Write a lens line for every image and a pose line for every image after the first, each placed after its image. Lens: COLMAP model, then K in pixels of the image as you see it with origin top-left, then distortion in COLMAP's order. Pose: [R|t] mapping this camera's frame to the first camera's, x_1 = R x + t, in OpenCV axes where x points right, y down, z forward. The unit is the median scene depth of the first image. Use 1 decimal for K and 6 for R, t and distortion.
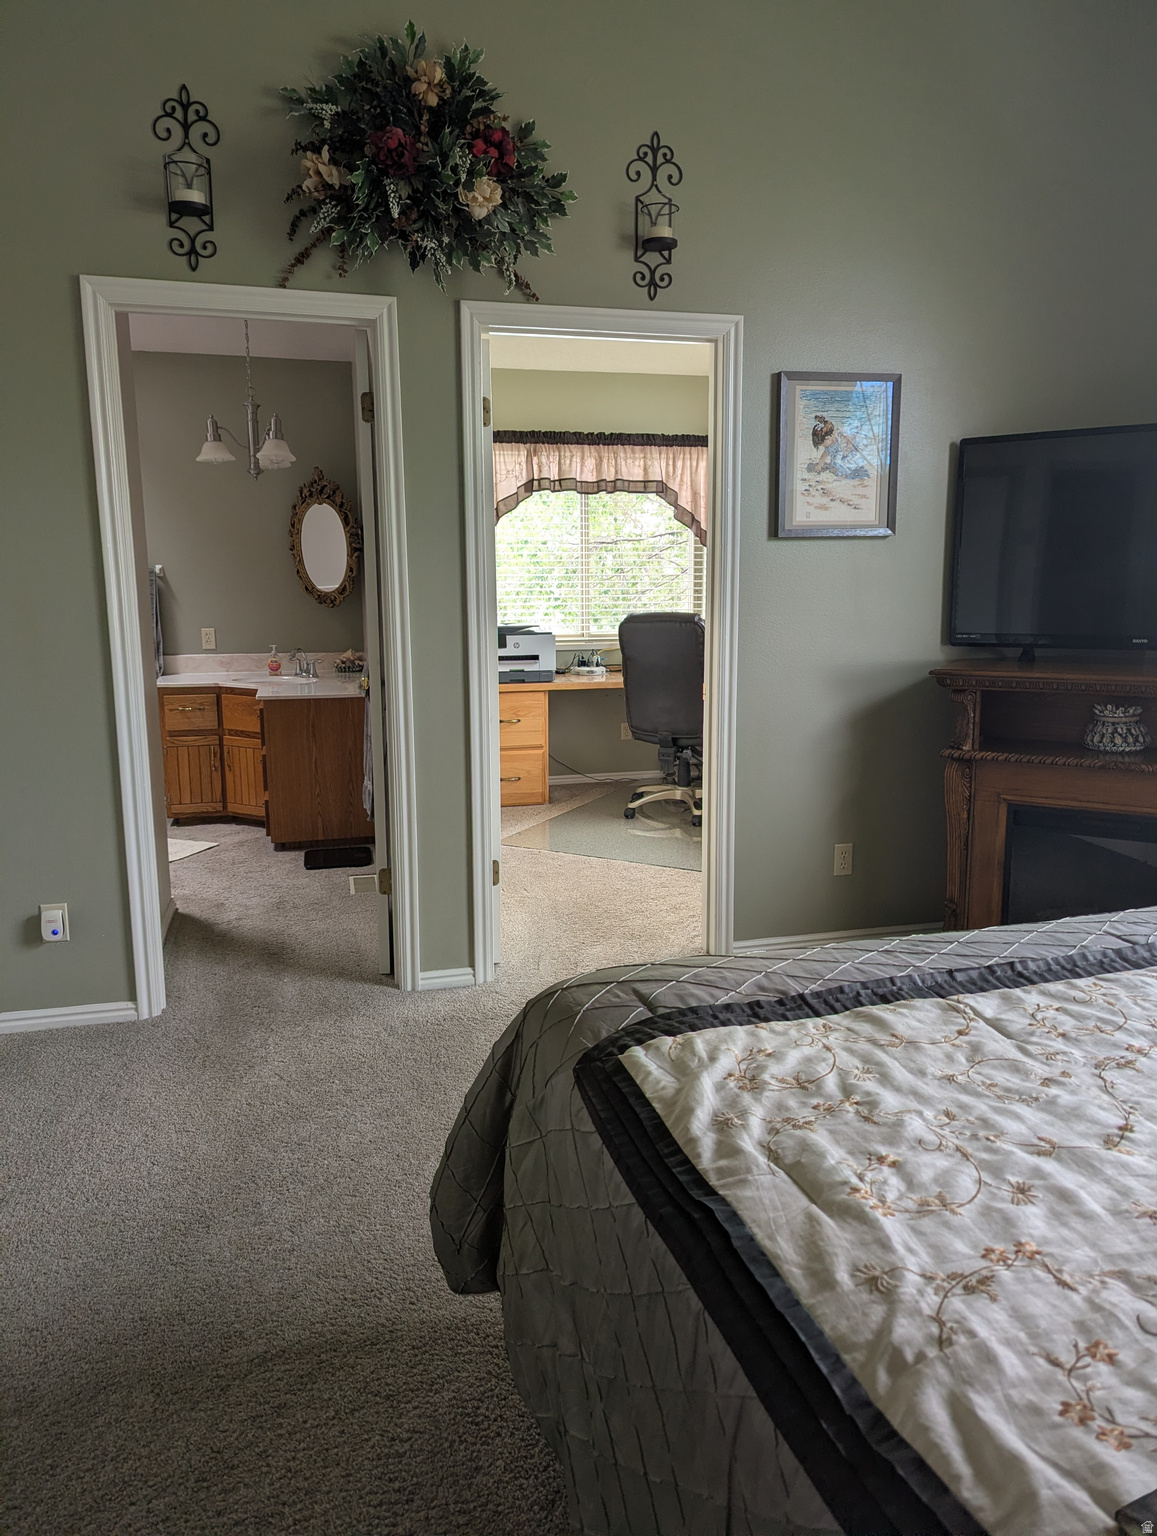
lens RADIAL K [[1083.7, 0, 580.6], [0, 1083.7, 757.9], [0, 0, 1]] dist [0.057878, -0.046446]
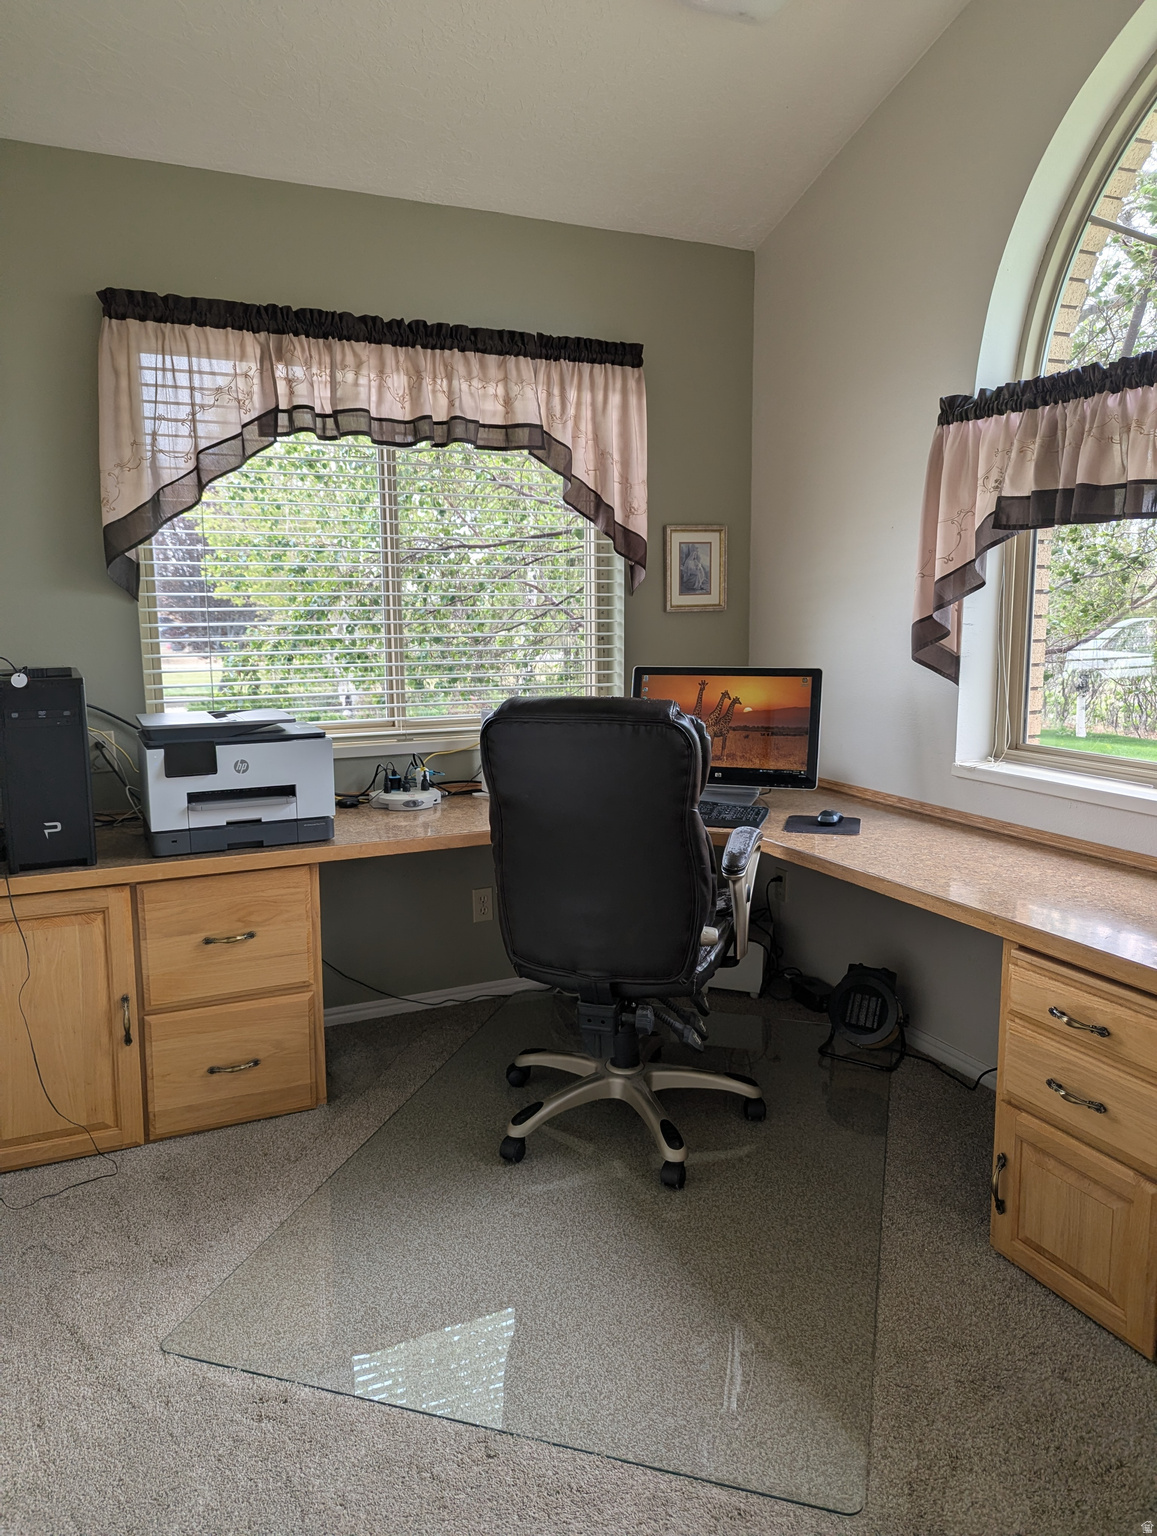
lens RADIAL K [[1083.7, 0, 580.6], [0, 1083.7, 757.9], [0, 0, 1]] dist [0.057878, -0.046446]
pose [[0.984952, -0.028055, 0.170537, 0.001423], [0.033244, 0.999065, -0.027644, -0.084998], [-0.169602, 0.032897, 0.984963, 0.506378]]
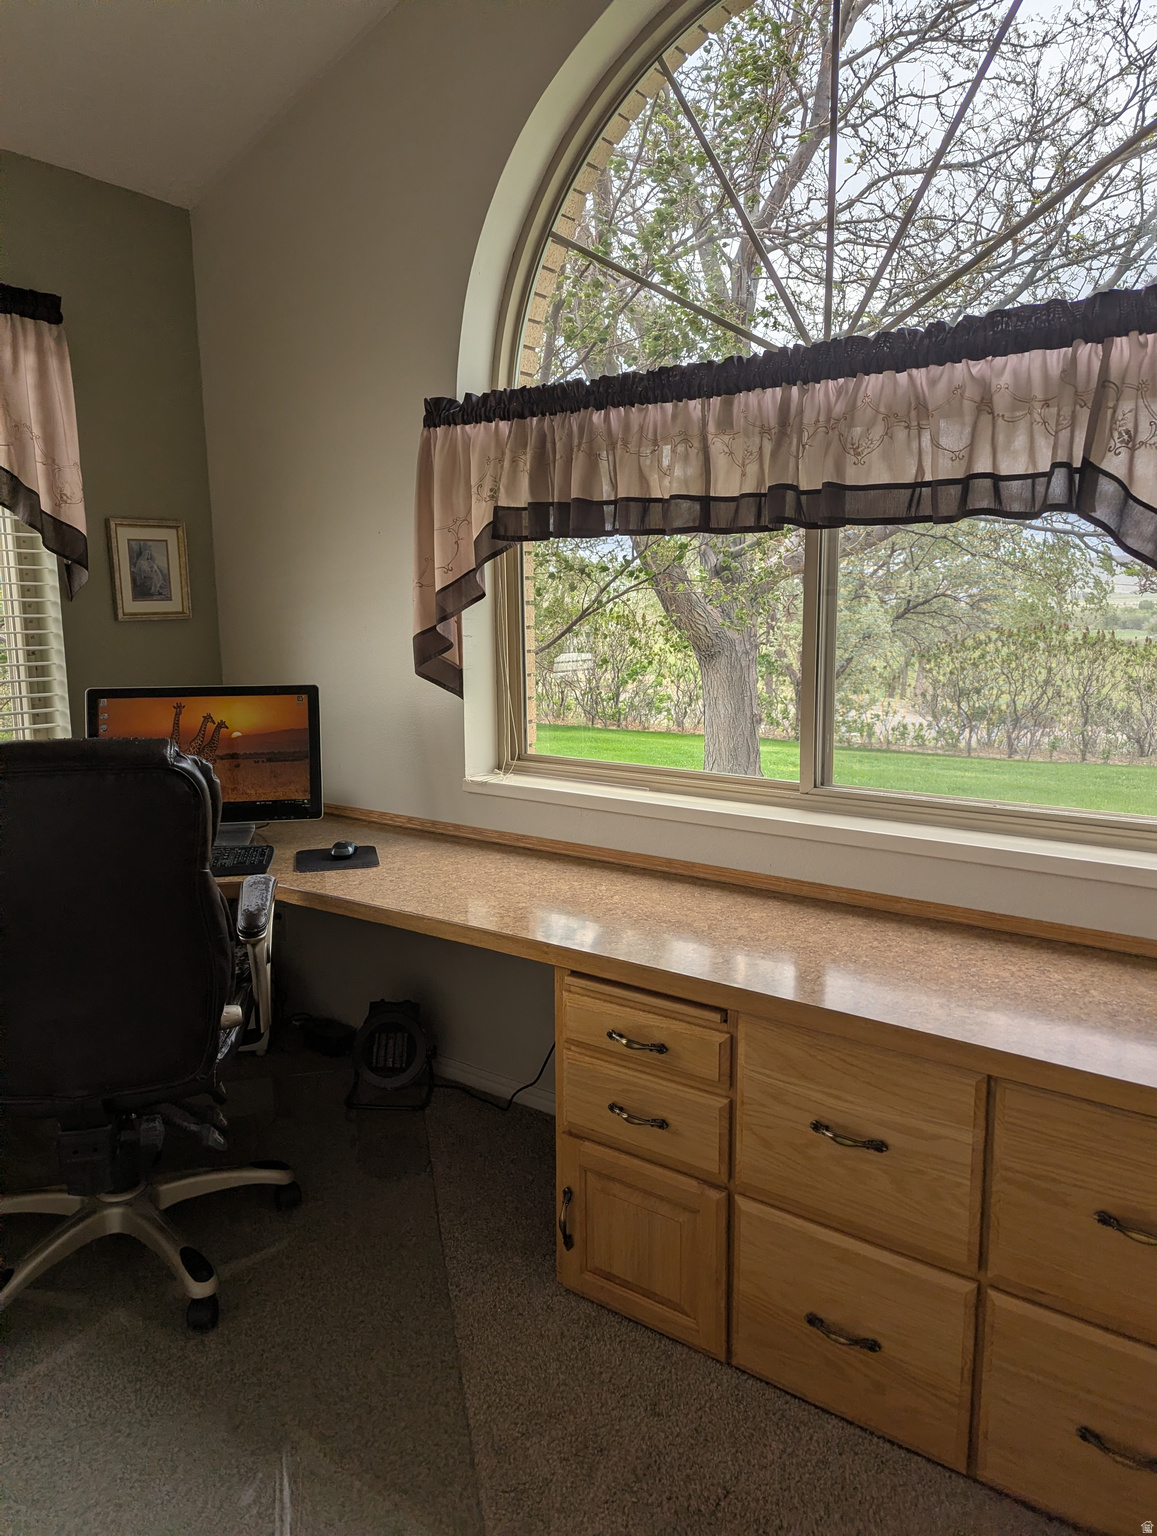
lens RADIAL K [[1075.5, 0, 596.4], [0, 1075.5, 763.3], [0, 0, 1]] dist [0.052799, -0.039749]
pose [[0.769395, -0.095007, 0.631668, -0.001374], [0.110566, 0.993759, 0.014794, -0.097180], [-0.629132, 0.058458, 0.775098, 0.556459]]
